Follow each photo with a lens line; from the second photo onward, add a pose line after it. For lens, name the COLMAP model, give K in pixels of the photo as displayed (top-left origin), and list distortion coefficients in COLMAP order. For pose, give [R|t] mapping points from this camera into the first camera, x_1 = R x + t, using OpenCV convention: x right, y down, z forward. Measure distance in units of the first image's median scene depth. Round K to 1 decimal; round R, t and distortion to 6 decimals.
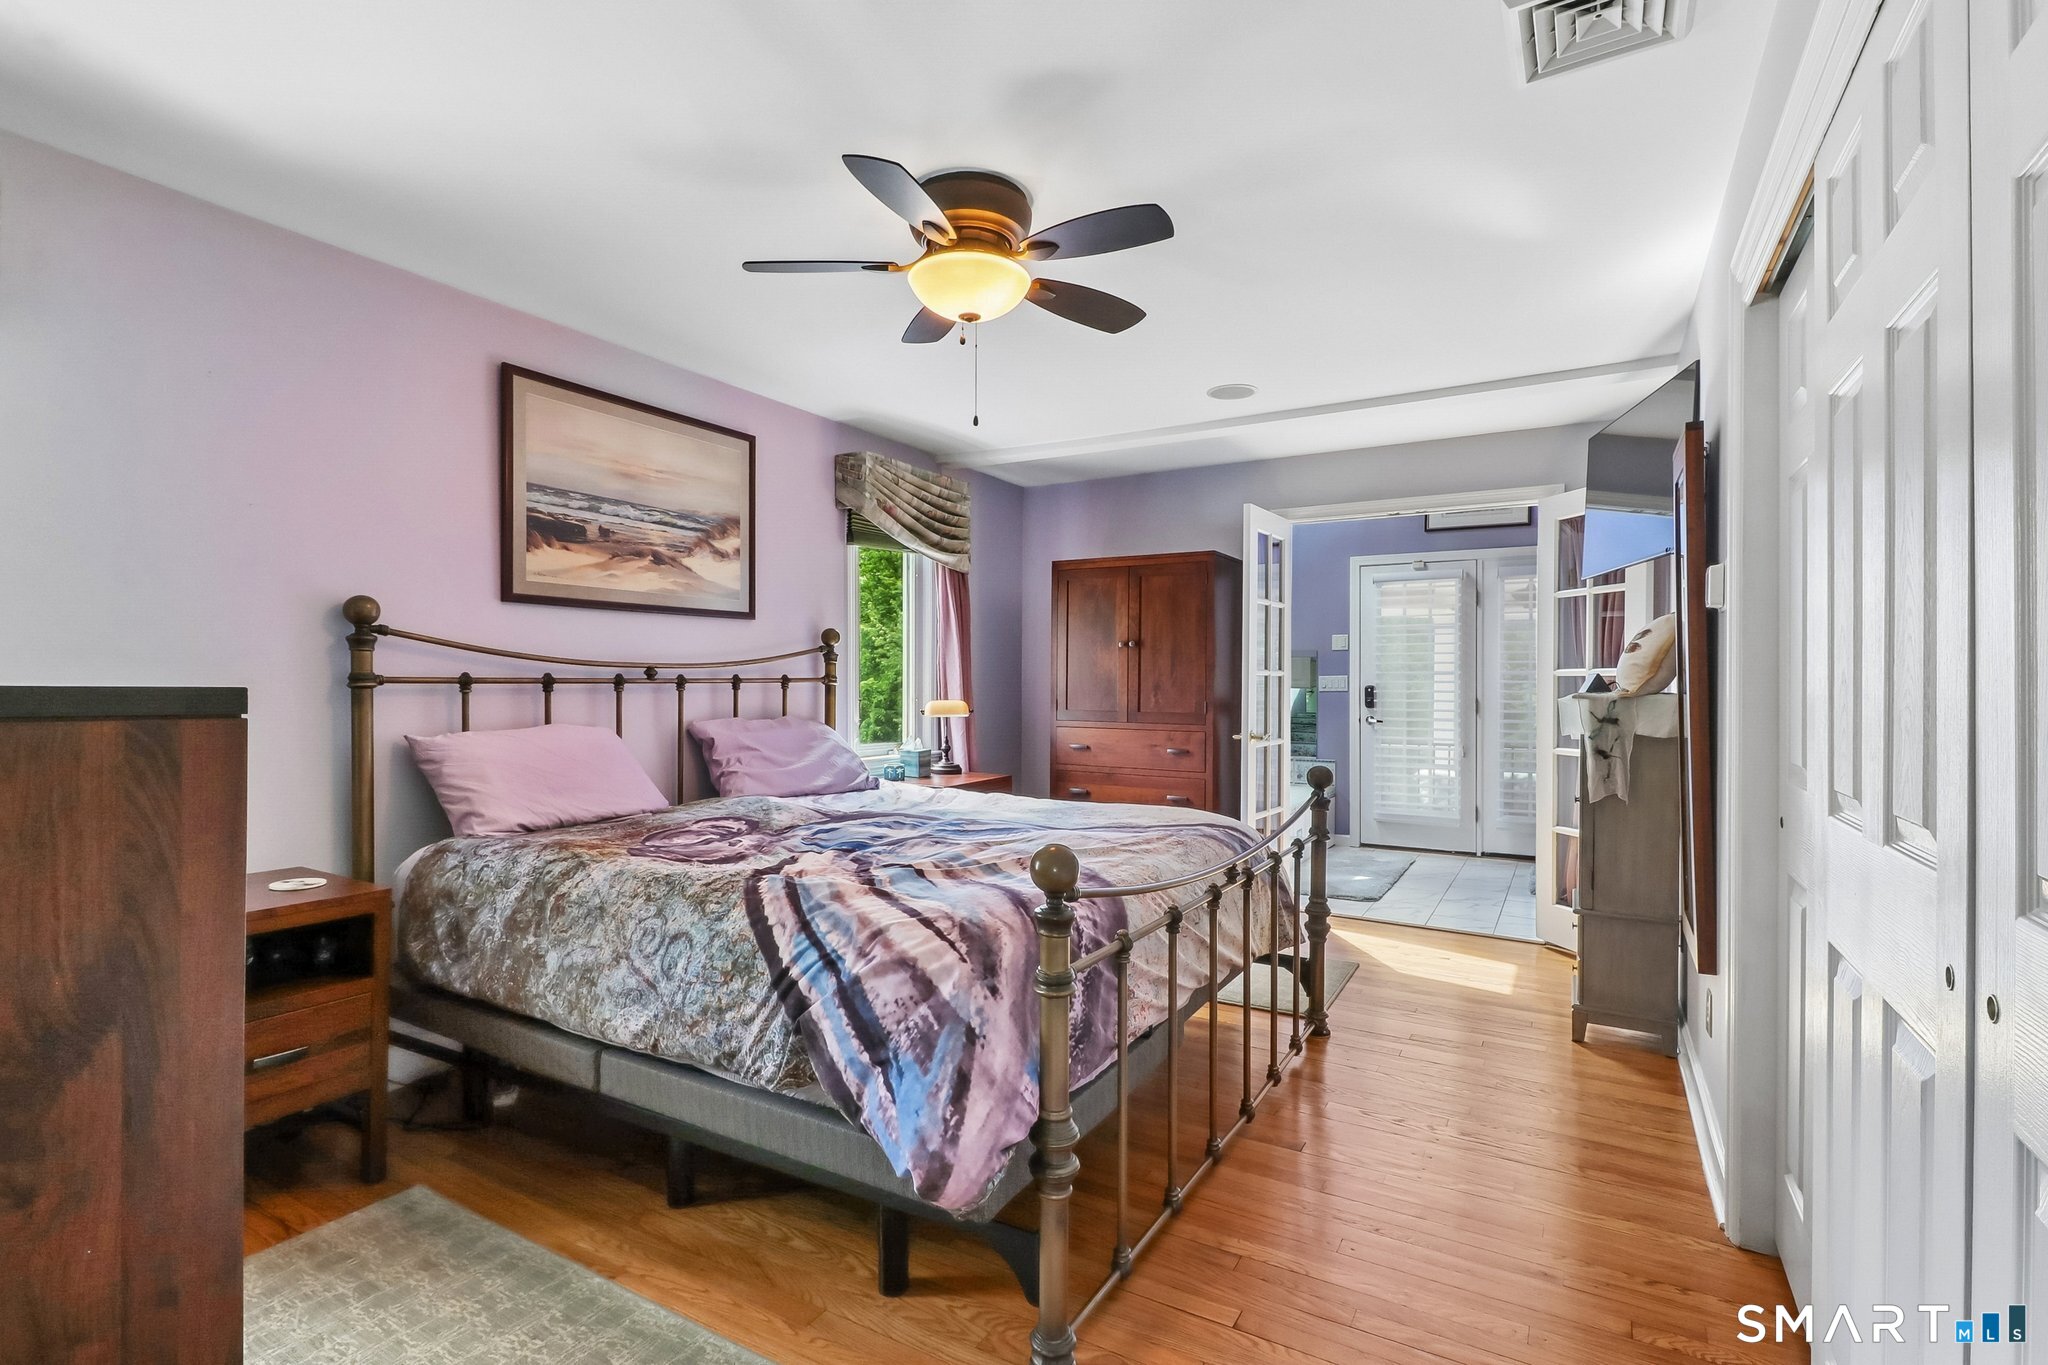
lens RADIAL K [[954.7, 0, 1025.4], [0, 954.7, 686.0], [0, 0, 1]] dist [0.001462, 0.000115]
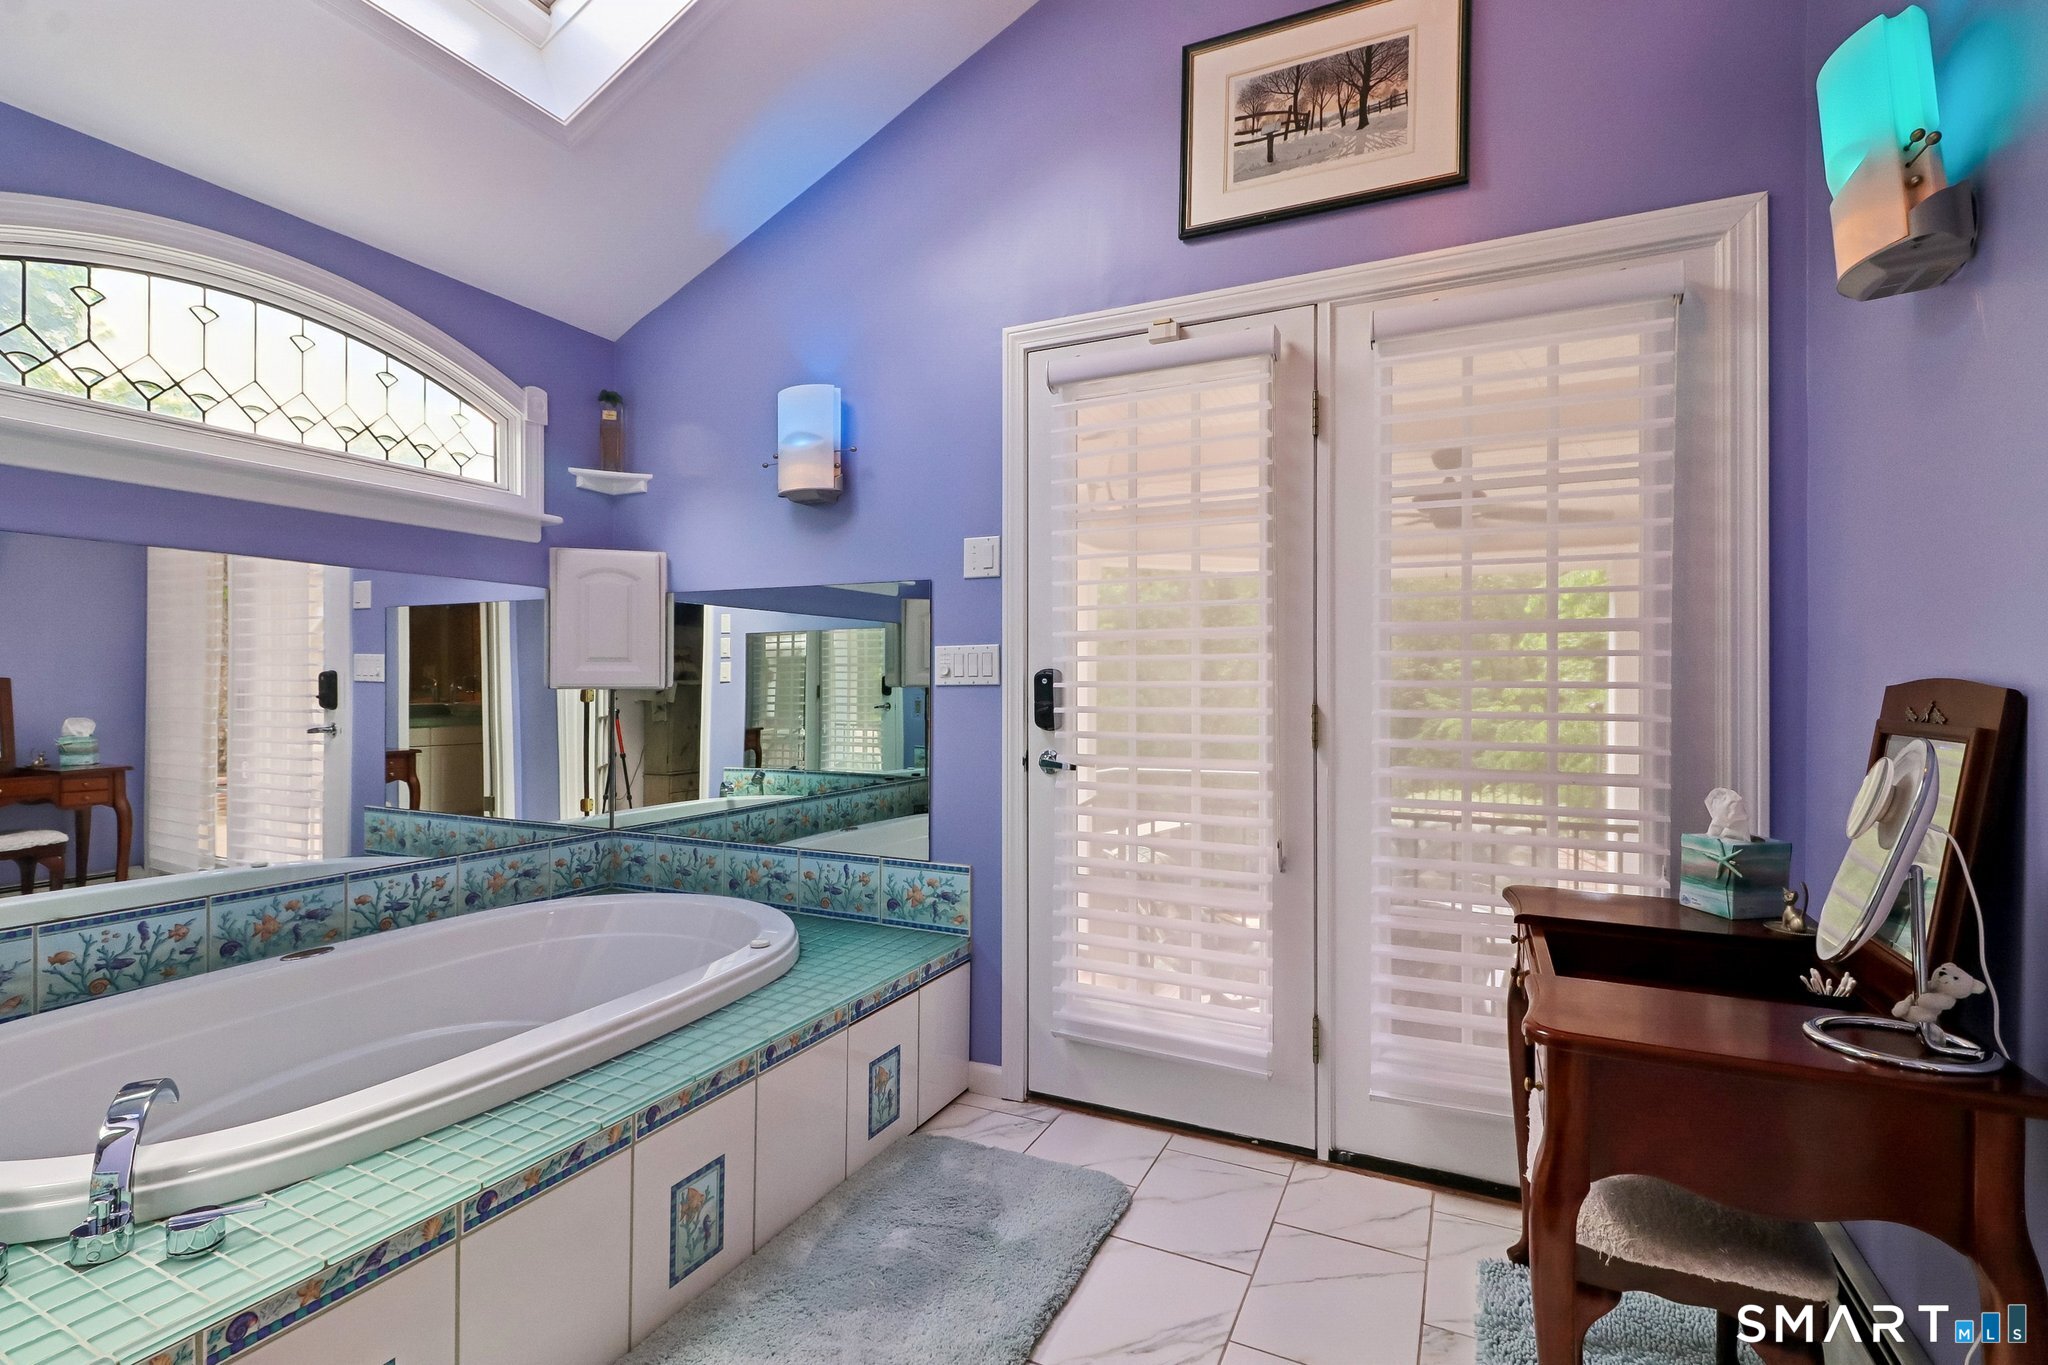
lens RADIAL K [[954.7, 0, 1021.0], [0, 954.7, 682.2], [0, 0, 1]] dist [0.001462, 0.000115]
pose [[0.996679, -0.003492, 0.081351, 0.319186], [0.003940, 0.999978, -0.005336, 0.006238], [-0.081331, 0.005639, 0.996671, 0.626138]]
